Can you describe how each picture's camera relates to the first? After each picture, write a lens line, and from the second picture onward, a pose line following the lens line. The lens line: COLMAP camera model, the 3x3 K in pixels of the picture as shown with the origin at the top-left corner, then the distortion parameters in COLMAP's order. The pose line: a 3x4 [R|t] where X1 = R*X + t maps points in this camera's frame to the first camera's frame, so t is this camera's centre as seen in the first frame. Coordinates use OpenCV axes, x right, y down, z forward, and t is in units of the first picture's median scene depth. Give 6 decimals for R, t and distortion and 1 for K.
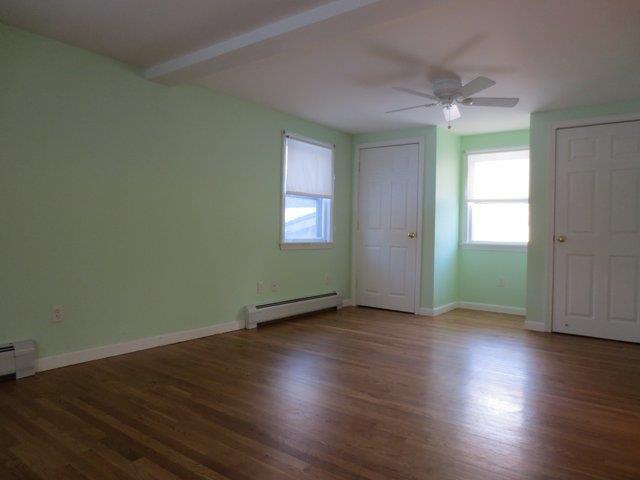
lens RADIAL K [[447.7, 0, 320.0], [0, 447.7, 240.0], [0, 0, 1]] dist [-0.034910, 0.005982]
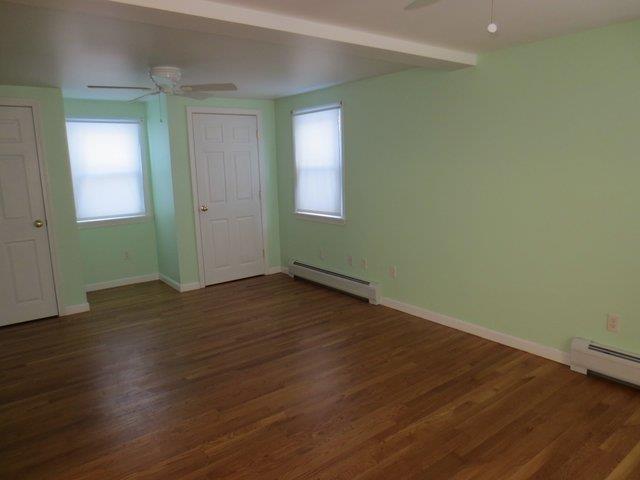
lens RADIAL K [[447.7, 0, 320.0], [0, 447.7, 240.0], [0, 0, 1]] dist [-0.034910, 0.005982]
pose [[-0.265517, 0.159005, -0.950904, 0.849087], [0.010334, 0.986719, 0.162109, -0.172589], [0.964051, 0.033216, -0.263634, 1.198186]]
